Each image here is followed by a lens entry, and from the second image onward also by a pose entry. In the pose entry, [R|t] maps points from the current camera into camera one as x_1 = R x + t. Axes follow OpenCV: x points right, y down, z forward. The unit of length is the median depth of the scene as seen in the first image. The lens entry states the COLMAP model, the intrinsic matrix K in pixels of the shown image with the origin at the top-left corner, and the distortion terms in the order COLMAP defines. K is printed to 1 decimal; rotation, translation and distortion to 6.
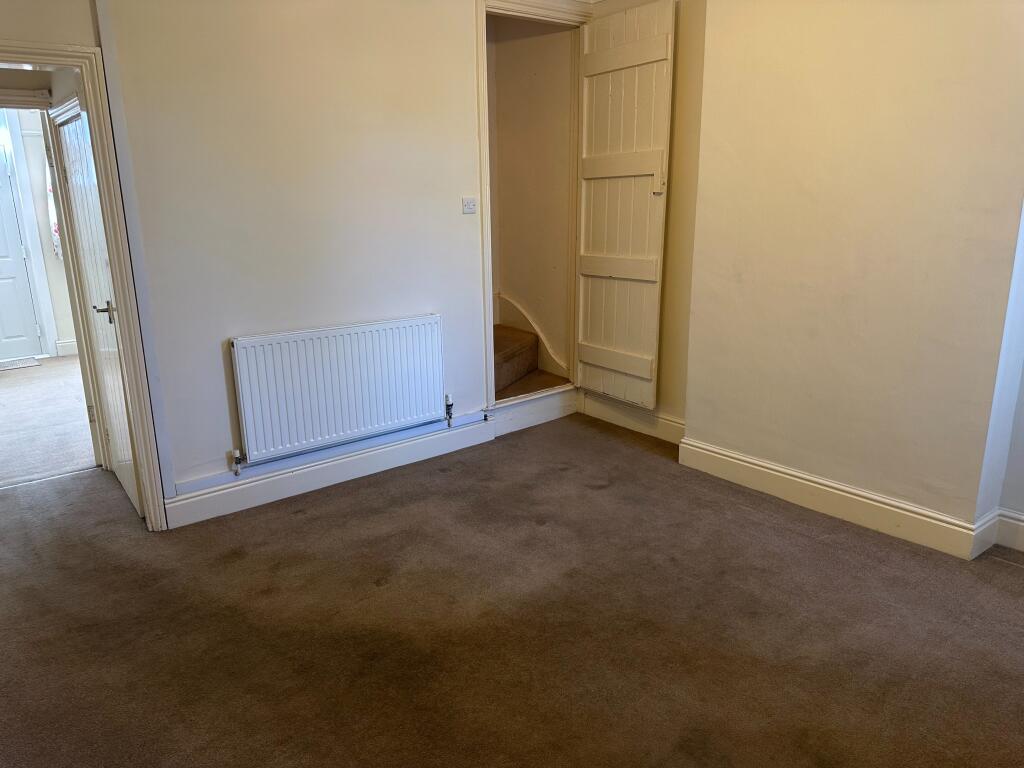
lens RADIAL K [[726.9, 0, 518.3], [0, 726.9, 379.8], [0, 0, 1]] dist [0.109464, -0.169403]
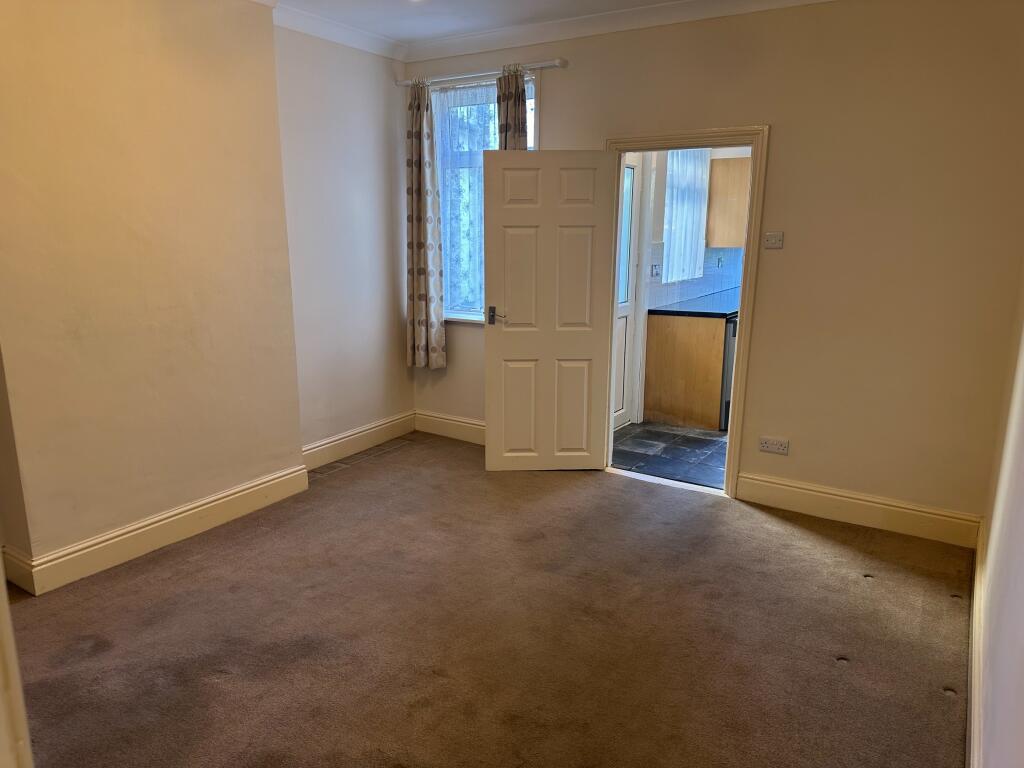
lens RADIAL K [[718.1, 0, 485.9], [0, 718.1, 383.8], [0, 0, 1]] dist [0.084282, -0.160840]
pose [[-0.313691, -0.184312, 0.931465, -0.747825], [0.232905, 0.936076, 0.263660, -0.229671], [-0.920518, 0.299650, -0.250711, 0.927257]]
